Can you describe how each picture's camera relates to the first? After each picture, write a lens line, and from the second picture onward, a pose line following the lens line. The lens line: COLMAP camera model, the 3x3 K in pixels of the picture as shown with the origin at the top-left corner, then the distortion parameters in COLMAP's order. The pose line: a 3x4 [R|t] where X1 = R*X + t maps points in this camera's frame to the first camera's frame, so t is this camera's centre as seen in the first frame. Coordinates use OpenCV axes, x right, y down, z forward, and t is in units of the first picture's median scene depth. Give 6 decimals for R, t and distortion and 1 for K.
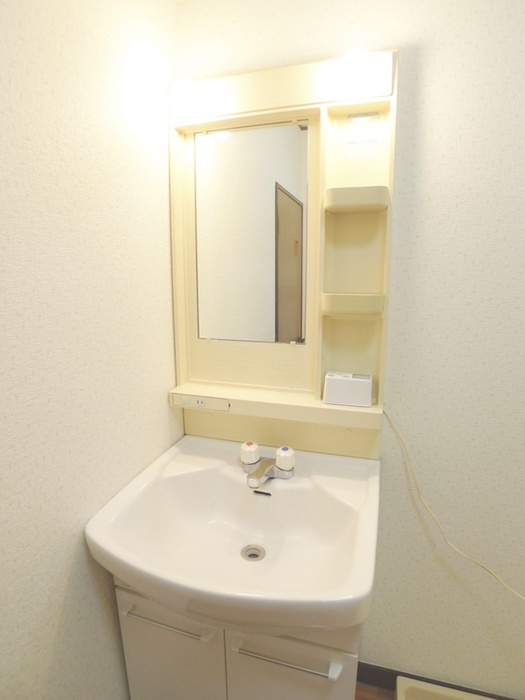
lens RADIAL K [[394.7, 0, 261.4], [0, 394.7, 349.6], [0, 0, 1]] dist [-0.074605, 0.005801]
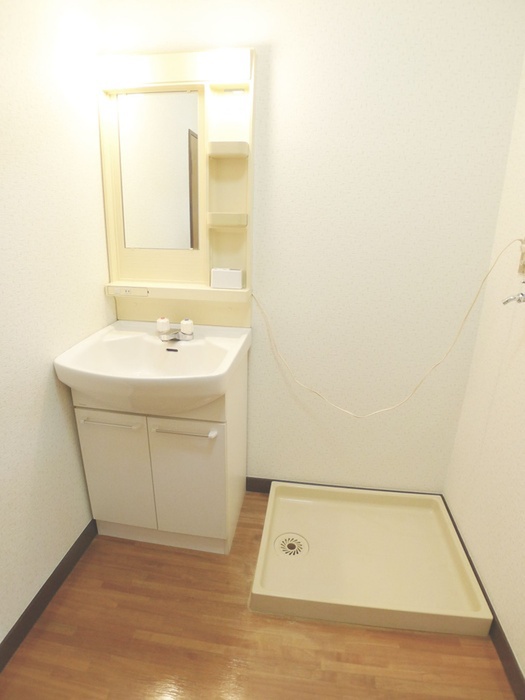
lens RADIAL K [[394.7, 0, 258.3], [0, 394.7, 348.1], [0, 0, 1]] dist [-0.074605, 0.005801]
pose [[0.987250, -0.025133, 0.157182, 0.093618], [0.005637, 0.992357, 0.123270, 0.179972], [-0.159079, -0.120813, 0.979846, -0.541146]]
